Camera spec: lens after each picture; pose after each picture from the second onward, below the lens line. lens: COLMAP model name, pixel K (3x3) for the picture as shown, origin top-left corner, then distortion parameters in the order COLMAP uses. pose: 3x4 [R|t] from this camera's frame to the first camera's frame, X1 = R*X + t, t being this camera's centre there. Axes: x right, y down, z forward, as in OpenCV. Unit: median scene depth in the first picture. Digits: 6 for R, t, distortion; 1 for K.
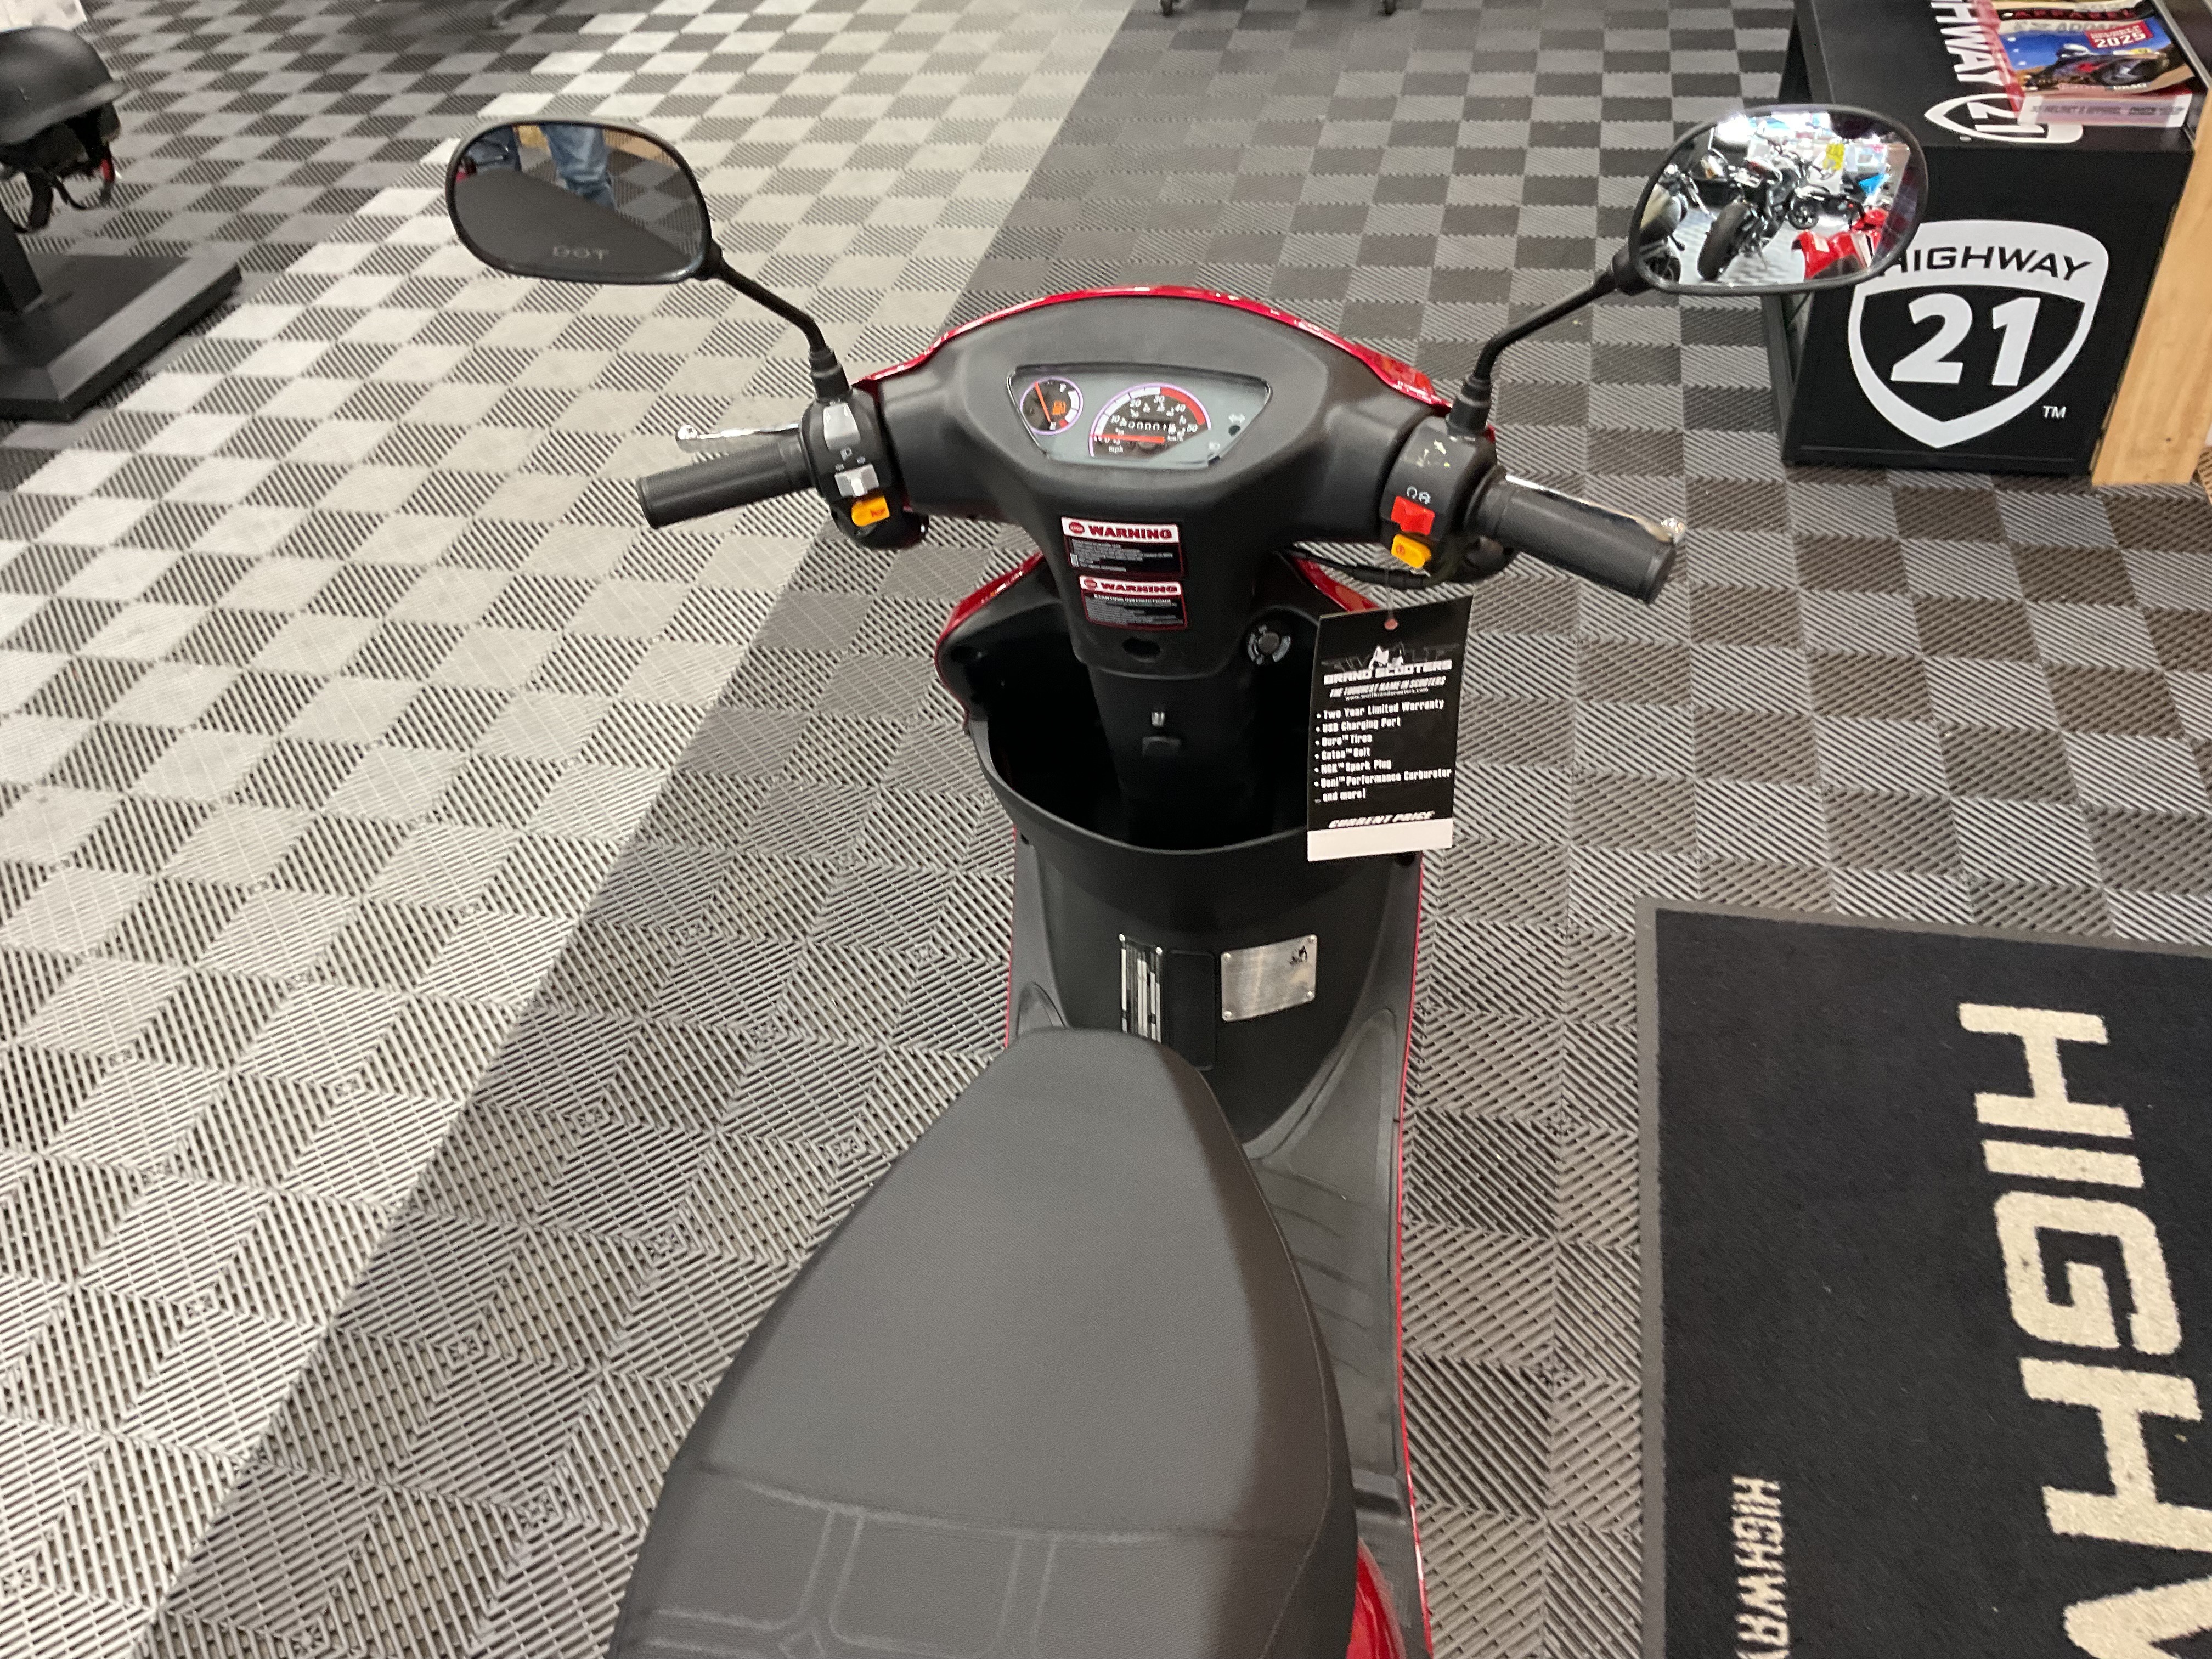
lens RADIAL K [[1896.6, 0, 1106.0], [0, 1896.6, 829.5], [0, 0, 1]] dist [0.012693, 0.003659]
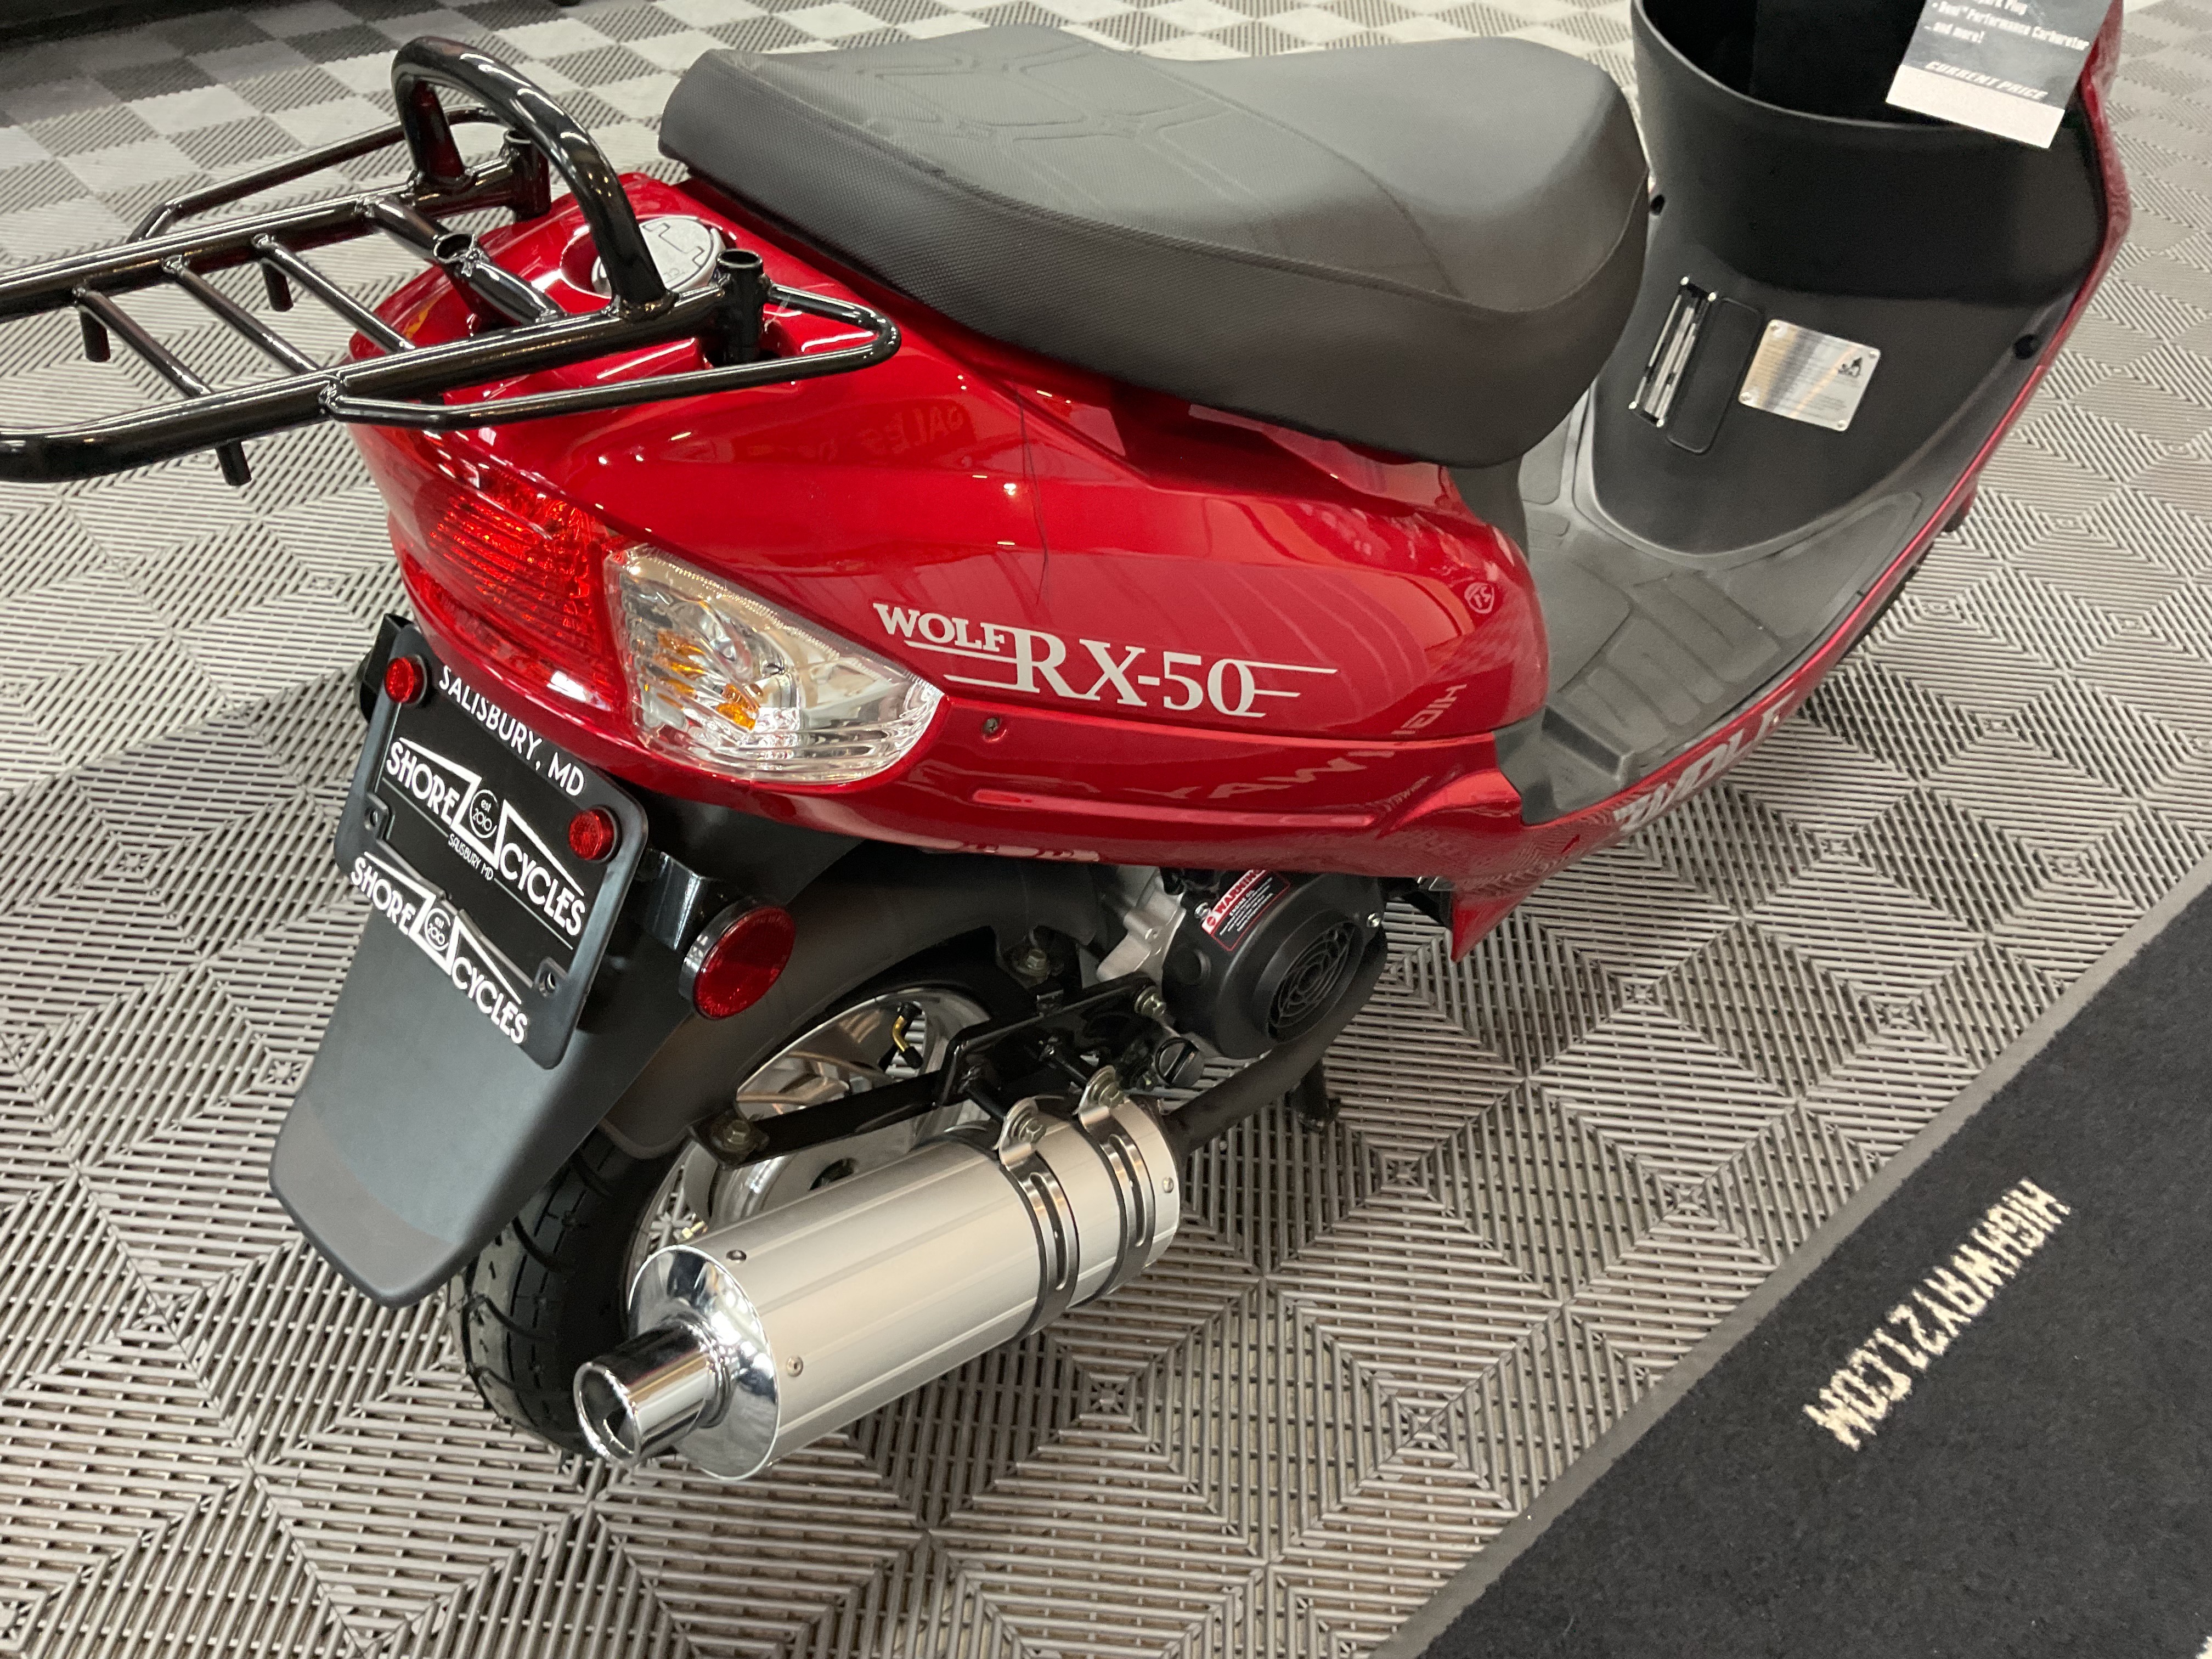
lens RADIAL K [[1896.6, 0, 1106.0], [0, 1896.6, 829.5], [0, 0, 1]] dist [0.012693, 0.003659]
pose [[0.803123, 0.479404, -0.353787, 0.225407], [-0.472783, 0.874128, 0.111247, 0.303890], [0.362588, 0.077919, 0.928687, 0.030153]]
